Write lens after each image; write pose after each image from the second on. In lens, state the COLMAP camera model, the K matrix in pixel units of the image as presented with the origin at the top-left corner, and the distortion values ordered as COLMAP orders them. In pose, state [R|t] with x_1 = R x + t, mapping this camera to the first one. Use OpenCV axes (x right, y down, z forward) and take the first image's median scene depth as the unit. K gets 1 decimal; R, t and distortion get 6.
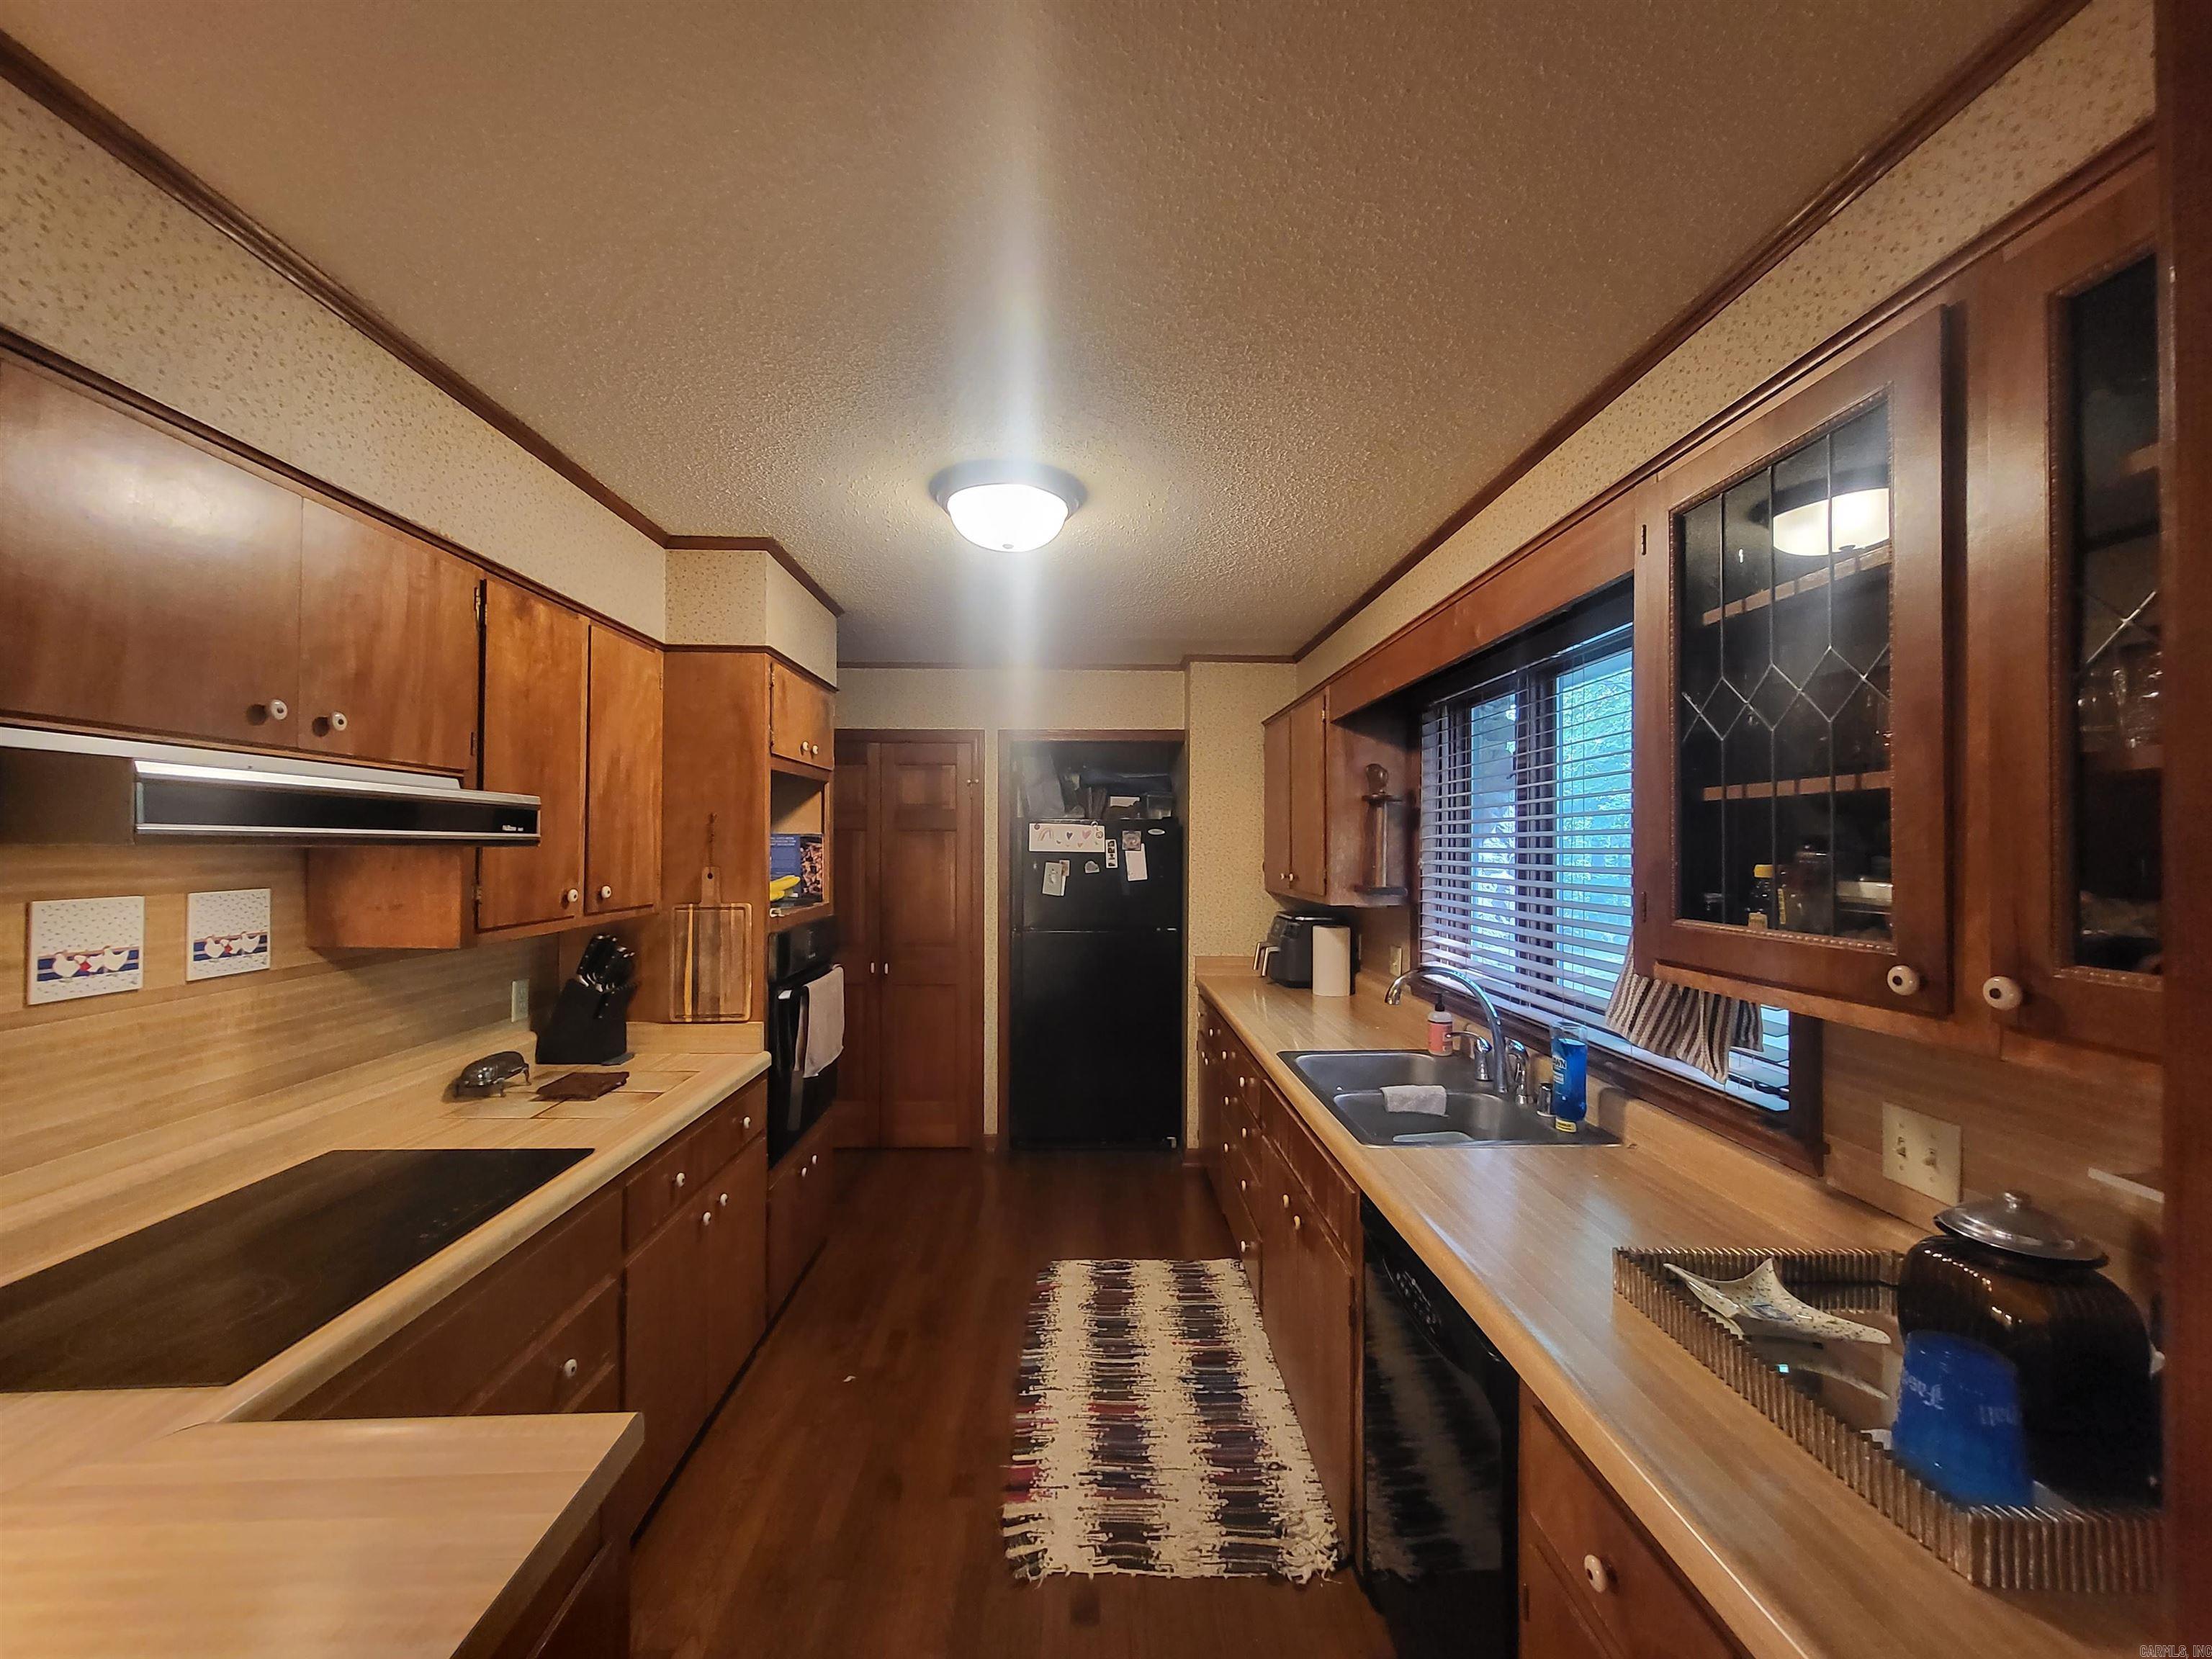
lens RADIAL K [[879.7, 0, 1096.3], [0, 879.7, 830.4], [0, 0, 1]] dist [0.005696, -0.000657]
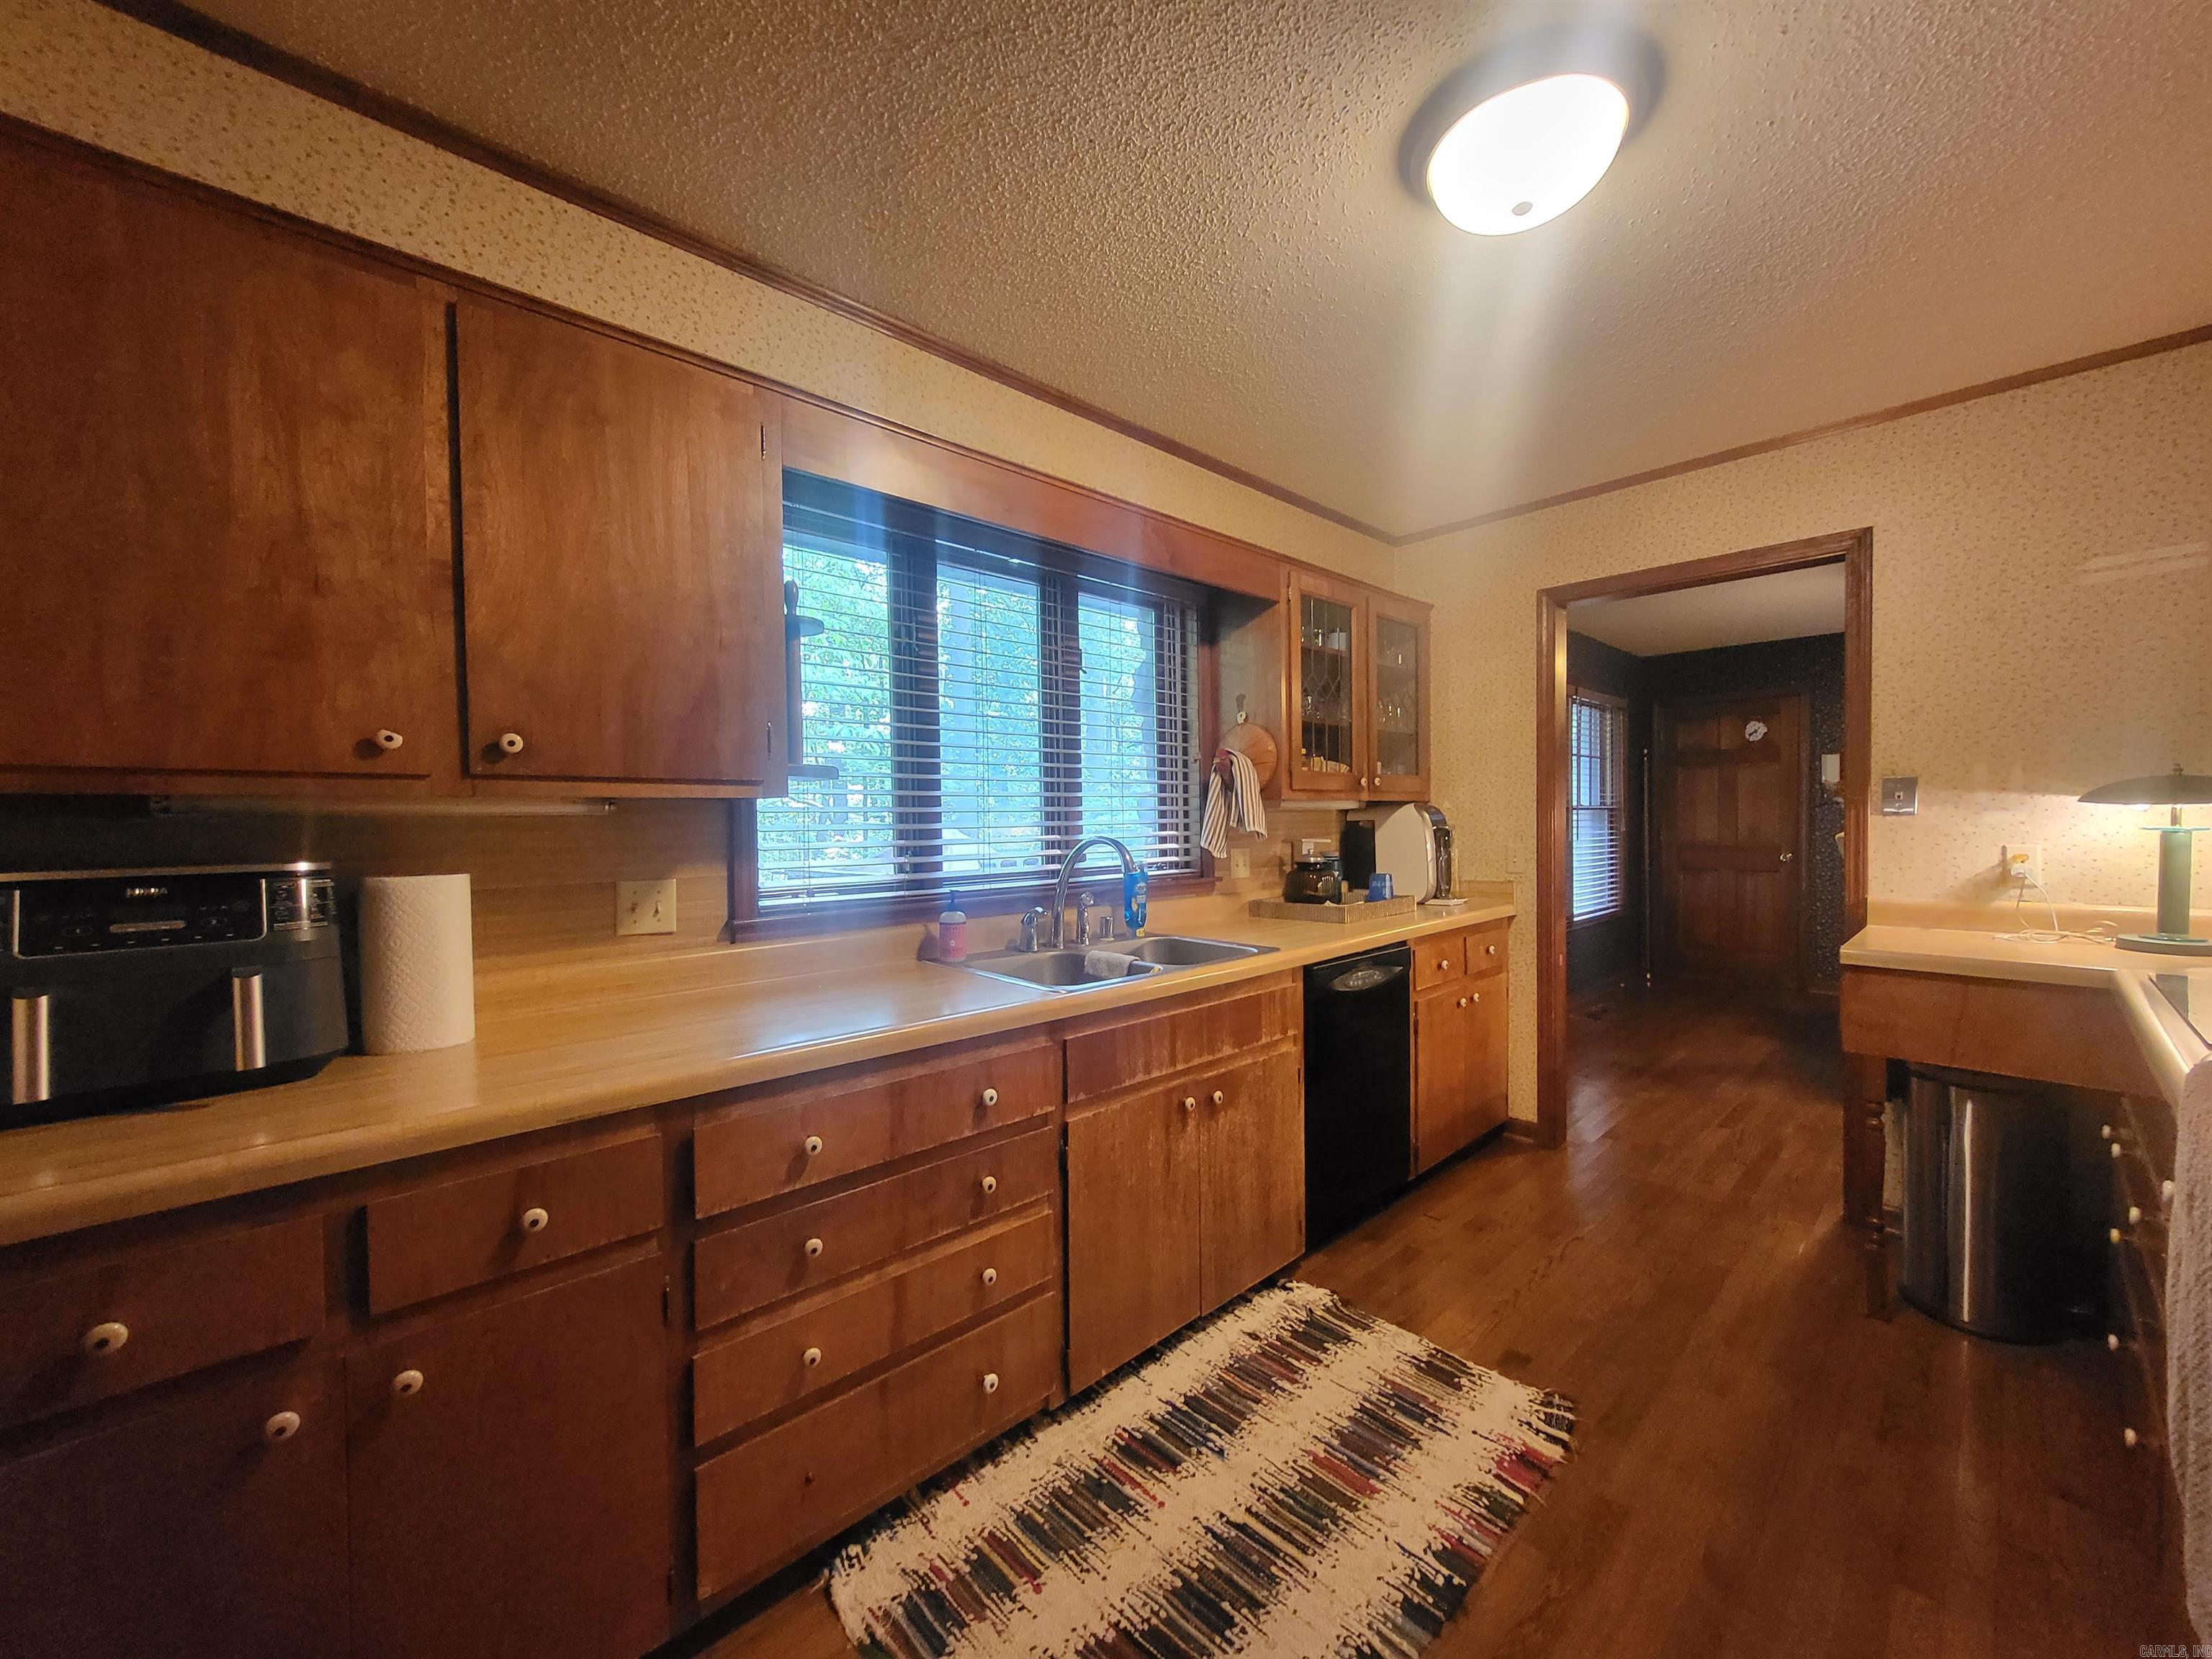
lens RADIAL K [[879.7, 0, 1083.8], [0, 879.7, 834.9], [0, 0, 1]] dist [0.005696, -0.000657]
pose [[-0.672769, -0.006850, 0.739821, -0.426557], [0.001698, 0.999940, 0.010802, 0.157751], [-0.739850, 0.008524, -0.672718, 1.928328]]
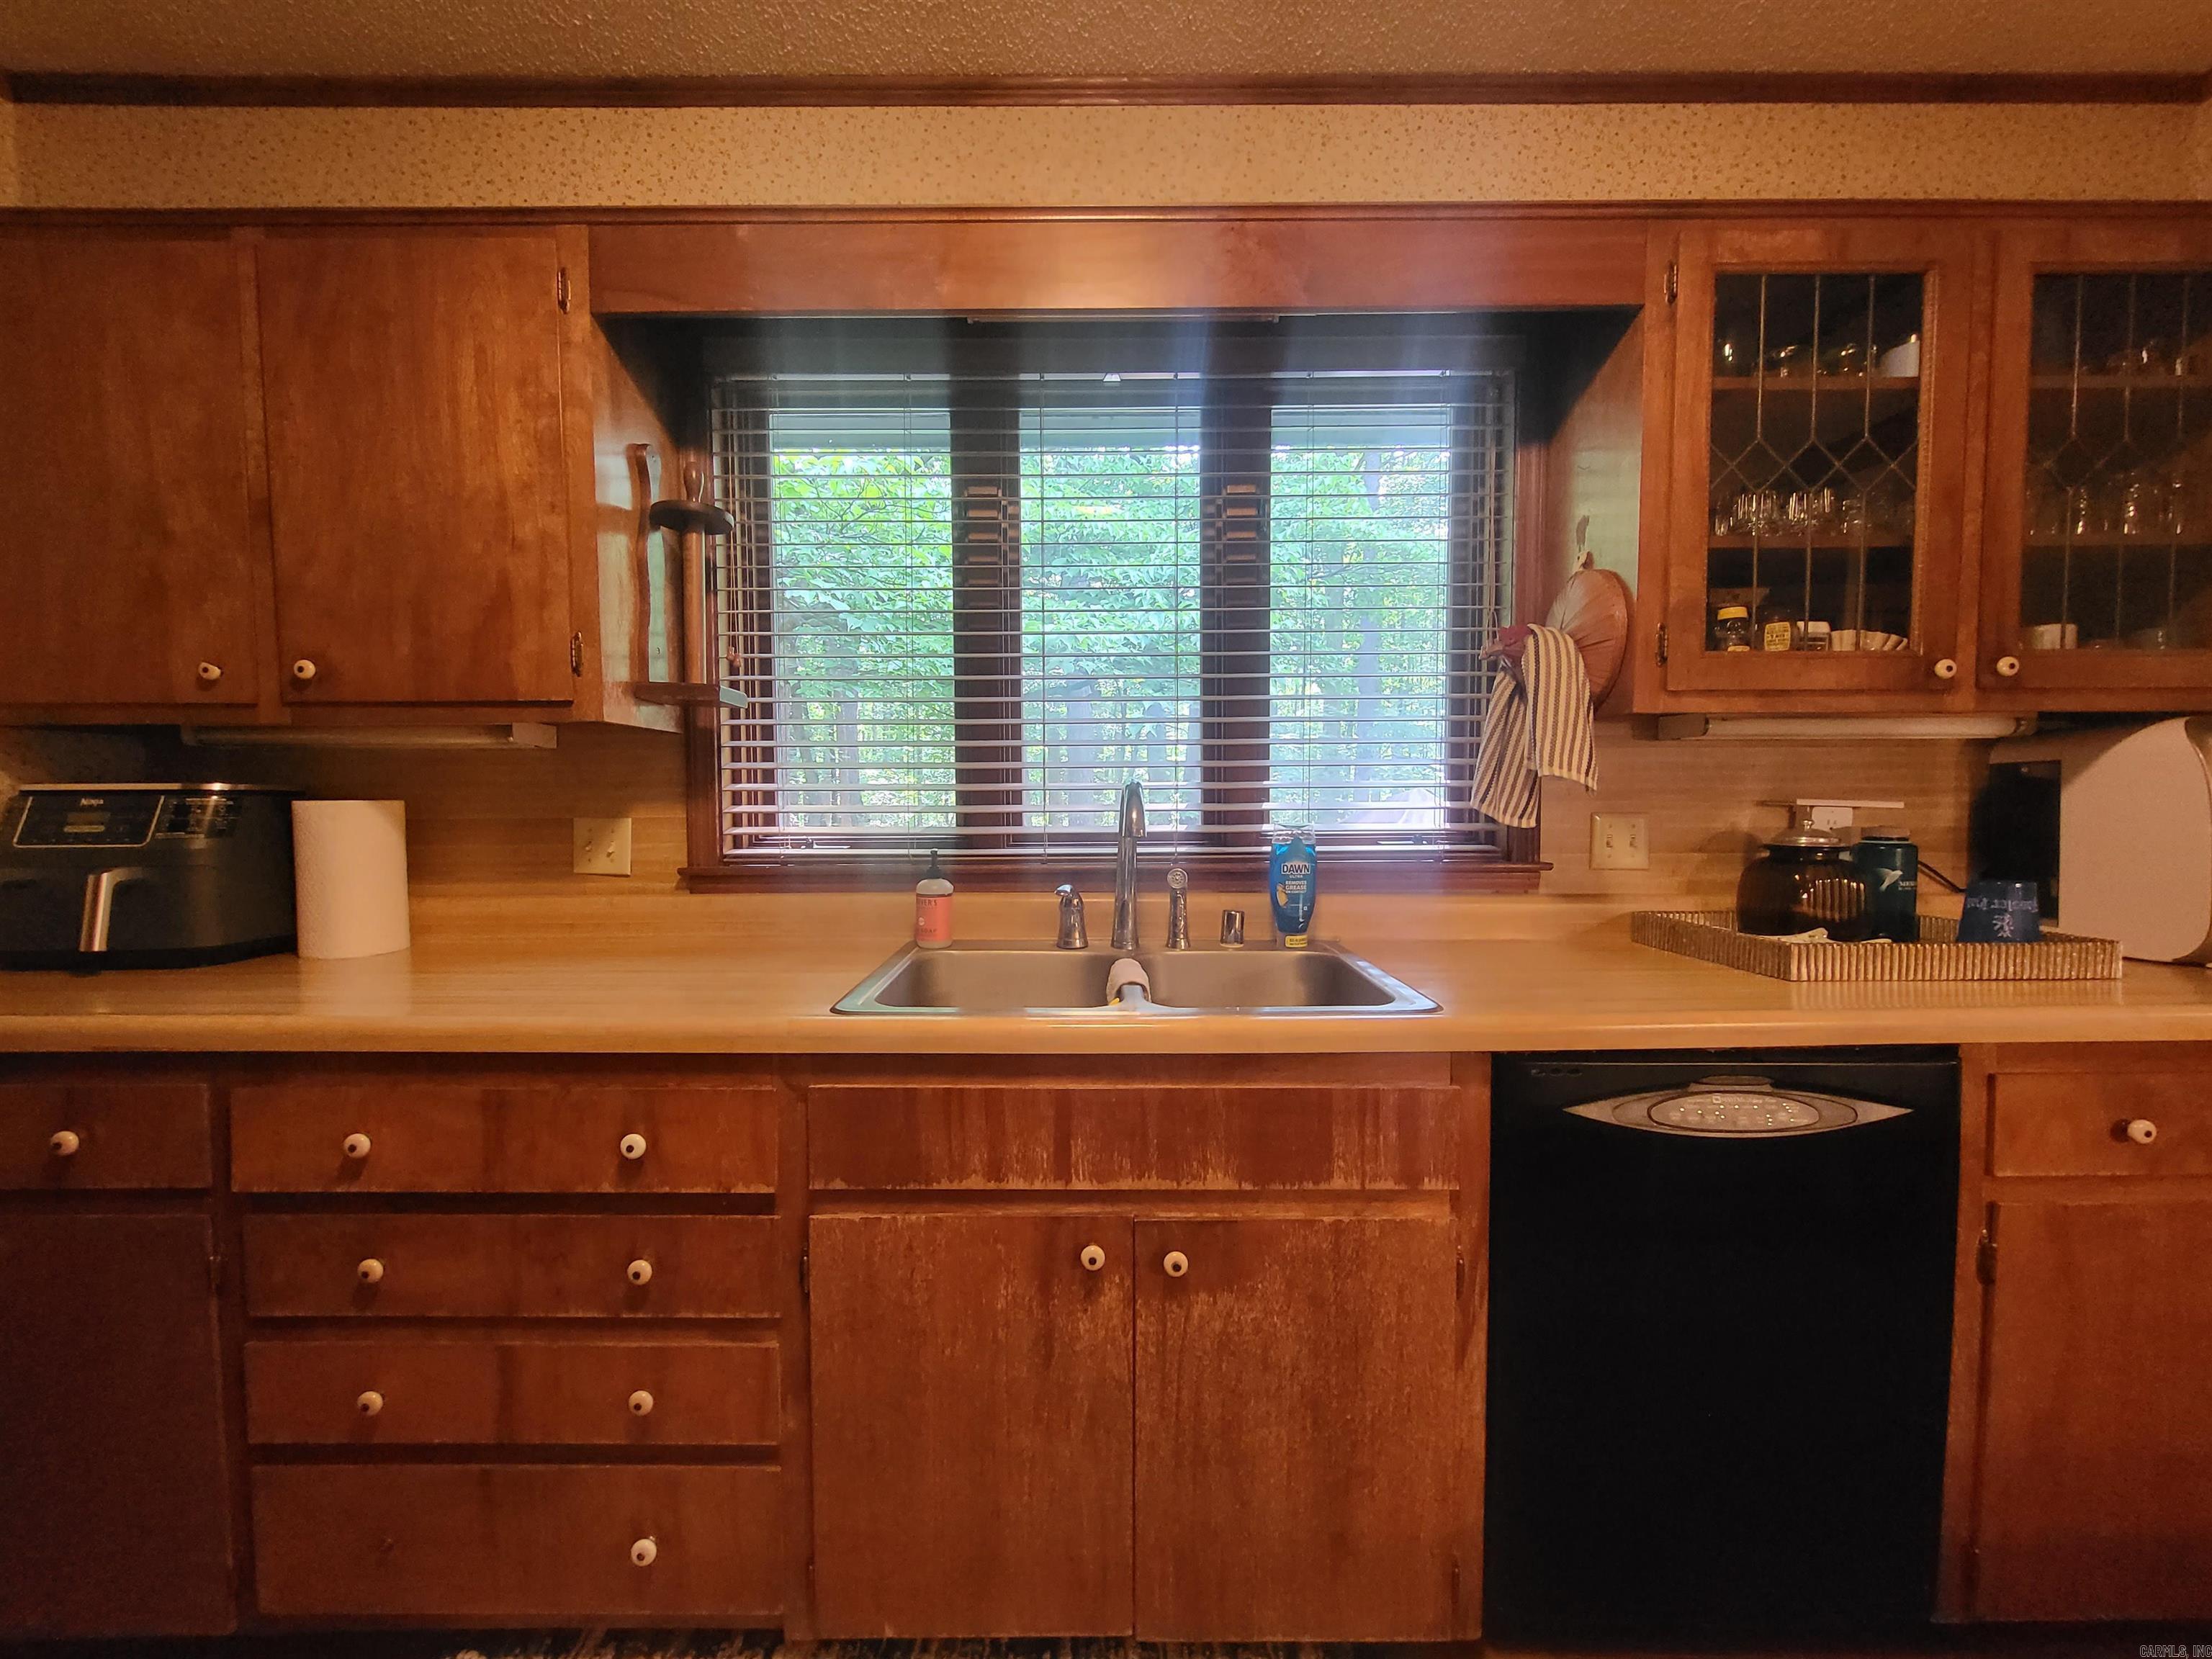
lens RADIAL K [[879.7, 0, 1107.0], [0, 879.7, 832.9], [0, 0, 1]] dist [0.005696, -0.000657]
pose [[0.020010, -0.046674, 0.998710, -0.311042], [-0.009423, 0.998857, 0.046869, 0.182506], [-0.999755, -0.010348, 0.019547, 1.166832]]
